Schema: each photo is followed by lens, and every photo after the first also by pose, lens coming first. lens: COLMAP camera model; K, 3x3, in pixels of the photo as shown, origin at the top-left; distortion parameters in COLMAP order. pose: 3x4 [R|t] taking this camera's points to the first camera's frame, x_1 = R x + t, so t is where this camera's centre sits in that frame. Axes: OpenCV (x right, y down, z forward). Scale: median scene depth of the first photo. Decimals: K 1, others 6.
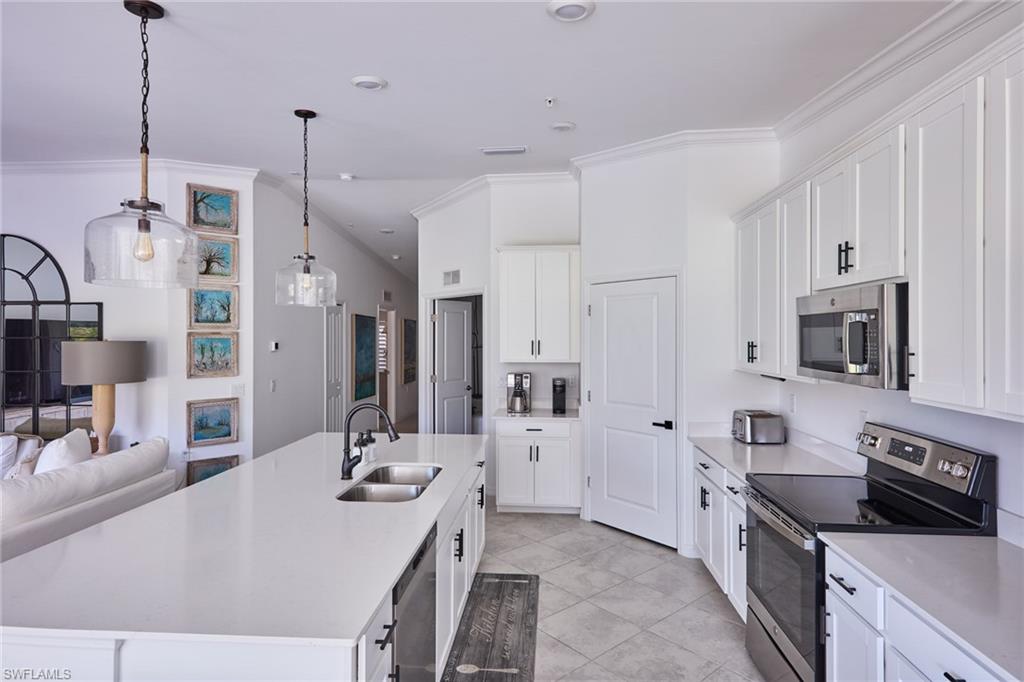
lens RADIAL K [[544.2, 0, 510.9], [0, 544.2, 334.5], [0, 0, 1]] dist [0.014708, -0.002778]
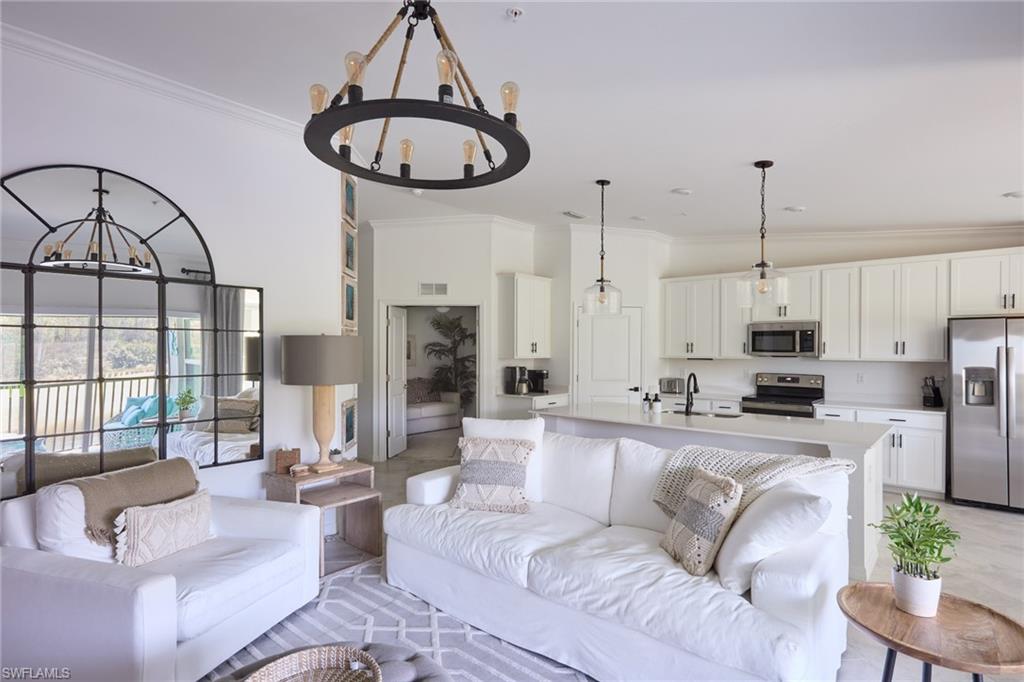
lens RADIAL K [[519.5, 0, 510.8], [0, 519.5, 351.9], [0, 0, 1]] dist [0.030688, 0.002018]
pose [[0.602381, -0.001962, 0.798207, -1.099712], [-0.005840, 0.999959, 0.006865, 0.026706], [-0.798188, -0.008797, 0.602345, 0.238187]]
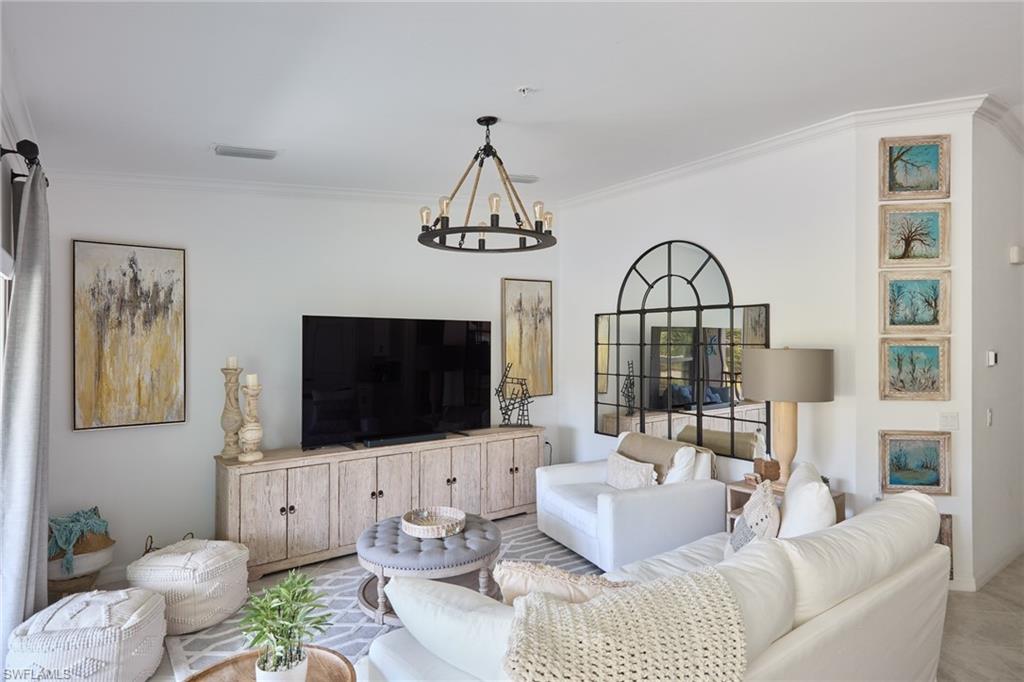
lens RADIAL K [[544.2, 0, 516.5], [0, 544.2, 342.0], [0, 0, 1]] dist [0.014708, -0.002778]
pose [[0.657891, 0.000882, -0.753113, -0.348217], [-0.000788, 1.000000, 0.000483, 0.001307], [0.753113, 0.000275, 0.657891, 0.130615]]
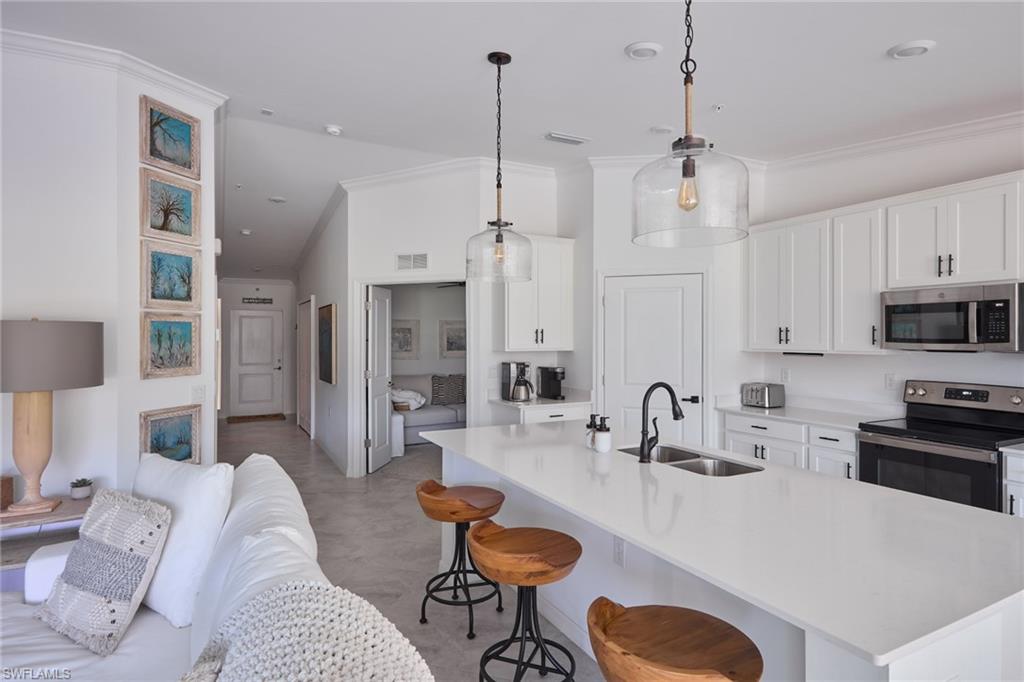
lens RADIAL K [[544.2, 0, 507.1], [0, 544.2, 334.3], [0, 0, 1]] dist [0.014708, -0.002778]
pose [[0.851951, 0.003919, 0.523607, -0.550289], [-0.002452, 0.999991, -0.003497, 0.024804], [-0.523616, 0.001695, 0.851953, 0.171248]]
